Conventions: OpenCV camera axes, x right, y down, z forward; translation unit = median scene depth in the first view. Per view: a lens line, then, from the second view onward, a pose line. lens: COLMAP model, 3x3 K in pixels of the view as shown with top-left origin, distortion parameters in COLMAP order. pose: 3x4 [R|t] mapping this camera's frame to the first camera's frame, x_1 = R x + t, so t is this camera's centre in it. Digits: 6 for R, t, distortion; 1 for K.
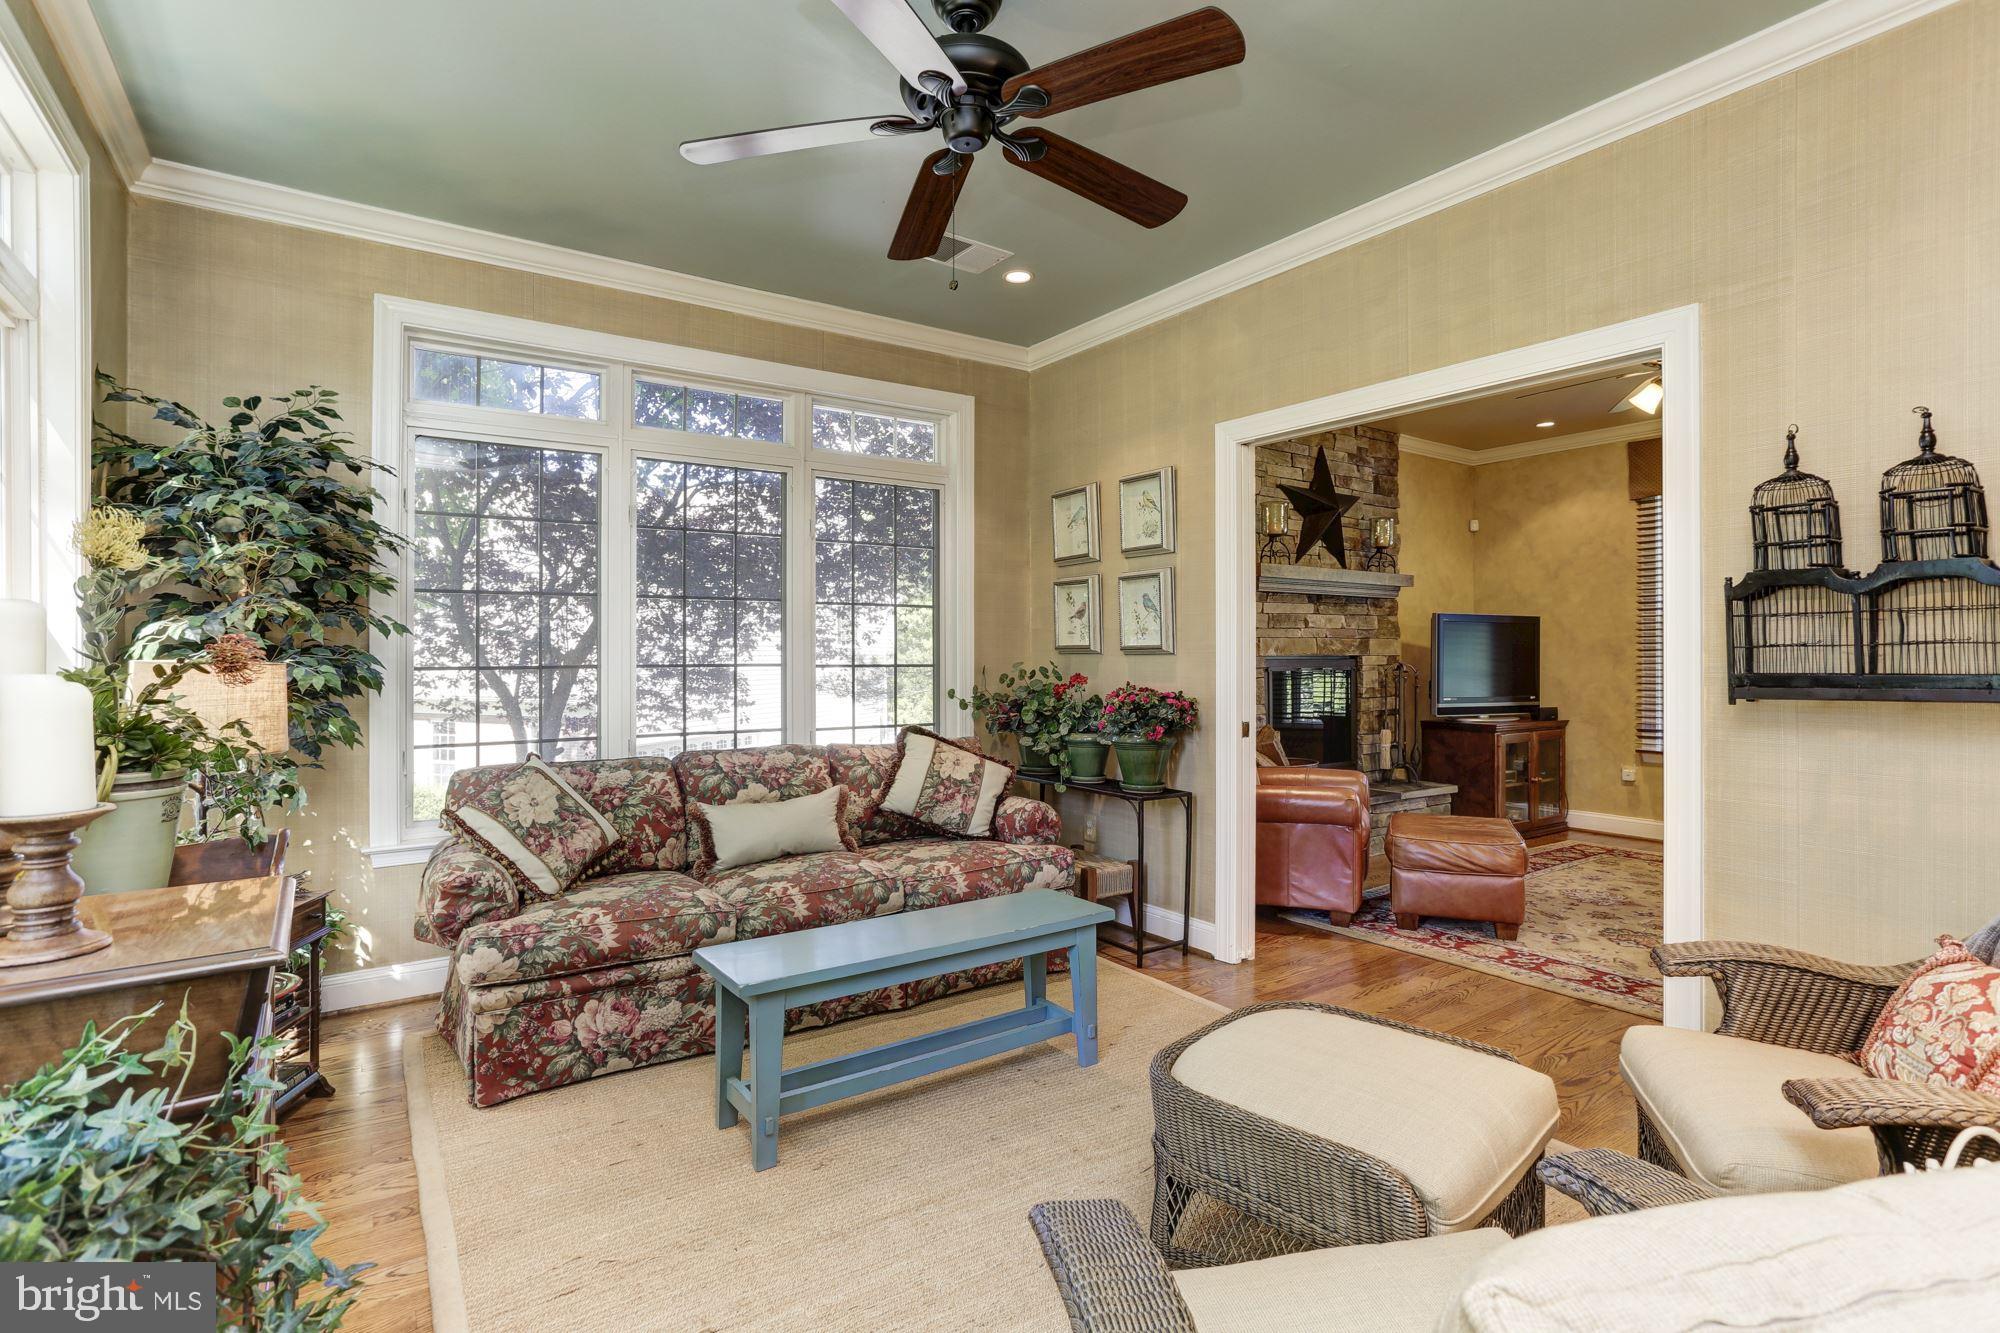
lens RADIAL K [[981.5, 0, 980.3], [0, 981.5, 643.8], [0, 0, 1]] dist [-0.032721, 0.000280]
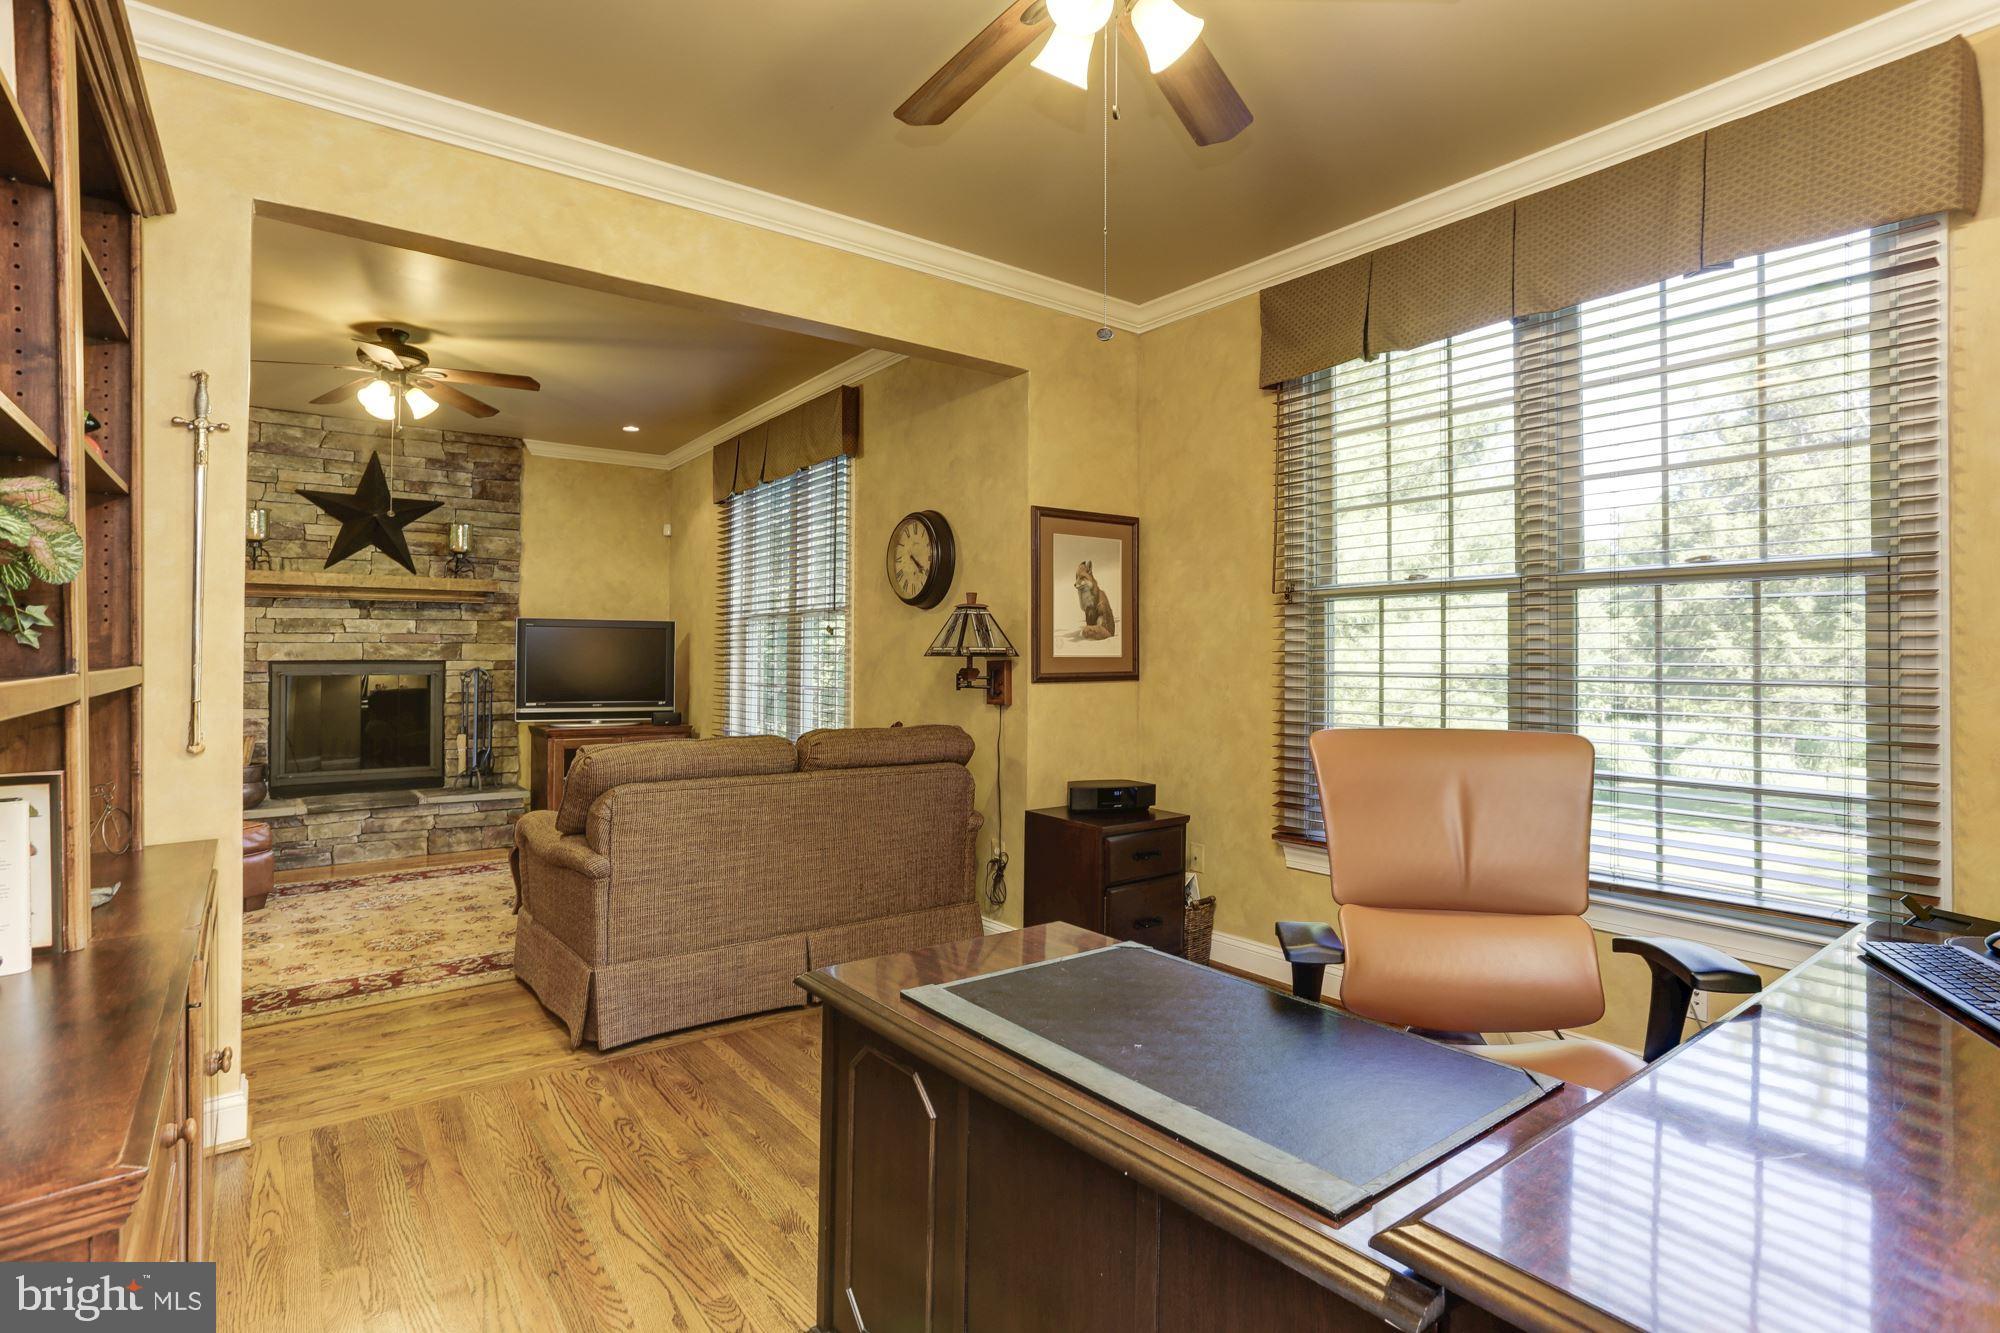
lens RADIAL K [[1007.3, 0, 984.6], [0, 1007.3, 646.3], [0, 0, 1]] dist [-0.003345, 0.000727]
pose [[0.999638, -0.002393, 0.026811, 1.527747], [0.002550, 0.999980, -0.005809, 0.008161], [-0.026797, 0.005876, 0.999624, -0.076168]]
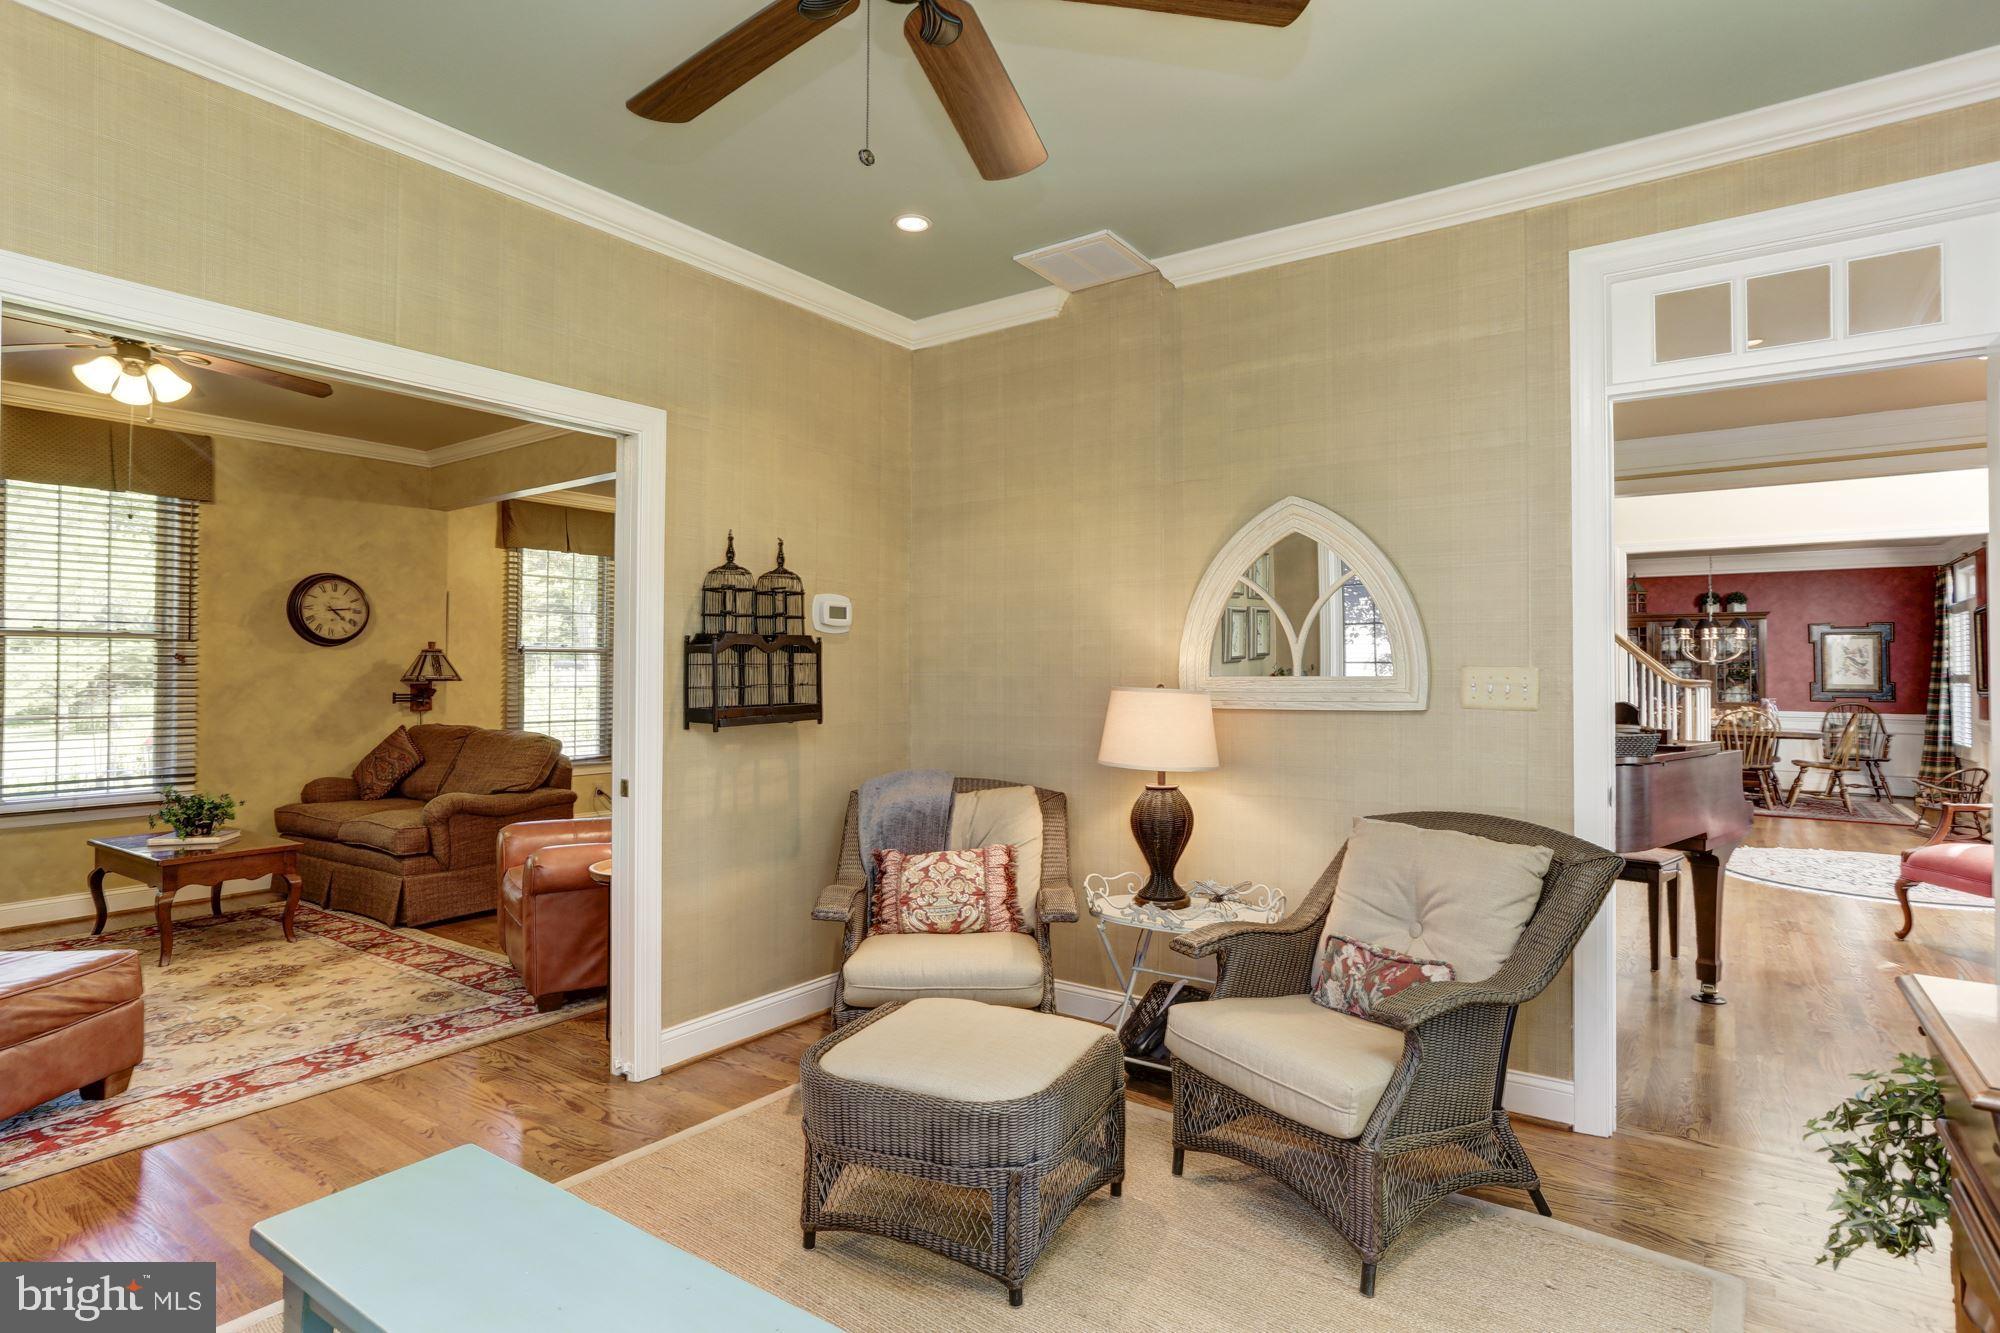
lens RADIAL K [[1007.3, 0, 984.6], [0, 1007.3, 646.3], [0, 0, 1]] dist [-0.003345, 0.000727]
pose [[-0.346540, 0.018733, 0.937848, -0.410823], [-0.009987, 0.999670, -0.023658, -0.016224], [-0.937982, -0.017565, -0.346239, 0.705531]]
